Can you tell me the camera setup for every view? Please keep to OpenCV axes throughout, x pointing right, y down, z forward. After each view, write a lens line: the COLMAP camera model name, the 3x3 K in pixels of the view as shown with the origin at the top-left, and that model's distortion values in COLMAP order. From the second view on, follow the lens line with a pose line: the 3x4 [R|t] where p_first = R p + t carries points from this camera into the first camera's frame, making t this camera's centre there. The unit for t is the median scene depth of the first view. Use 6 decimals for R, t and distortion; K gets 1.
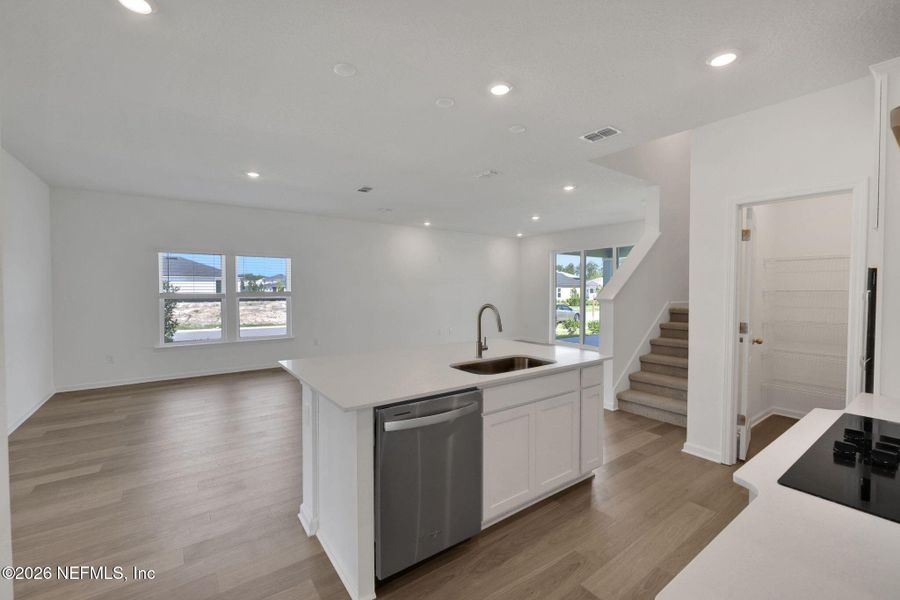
lens RADIAL K [[379.3, 0, 444.2], [0, 379.3, 296.1], [0, 0, 1]] dist [-0.001231, 0.000127]
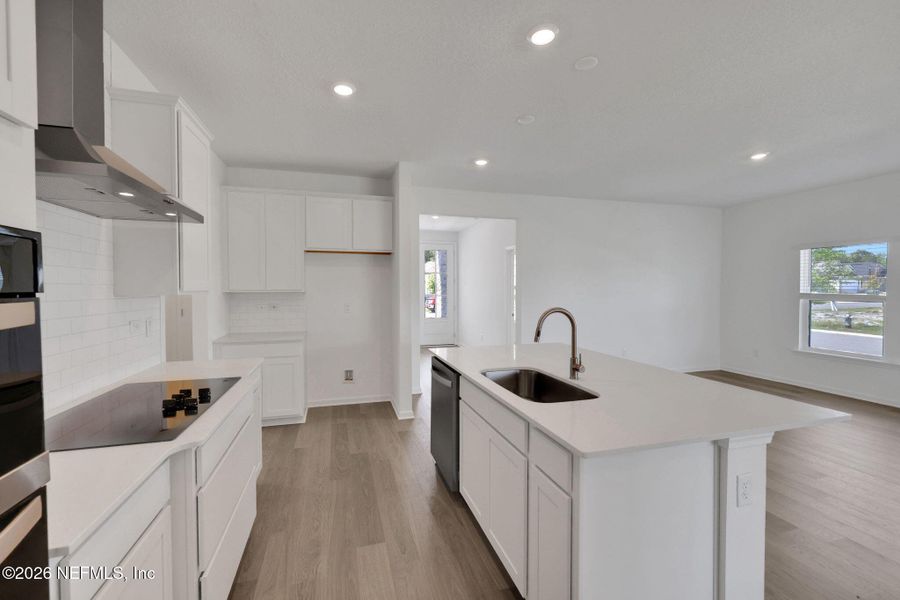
lens RADIAL K [[379.3, 0, 444.2], [0, 379.3, 296.1], [0, 0, 1]] dist [-0.001231, 0.000127]
pose [[-0.341491, 0.020846, -0.939654, 0.937334], [-0.020053, 0.999365, 0.029459, -0.022159], [0.939671, 0.028903, -0.340856, 1.054266]]
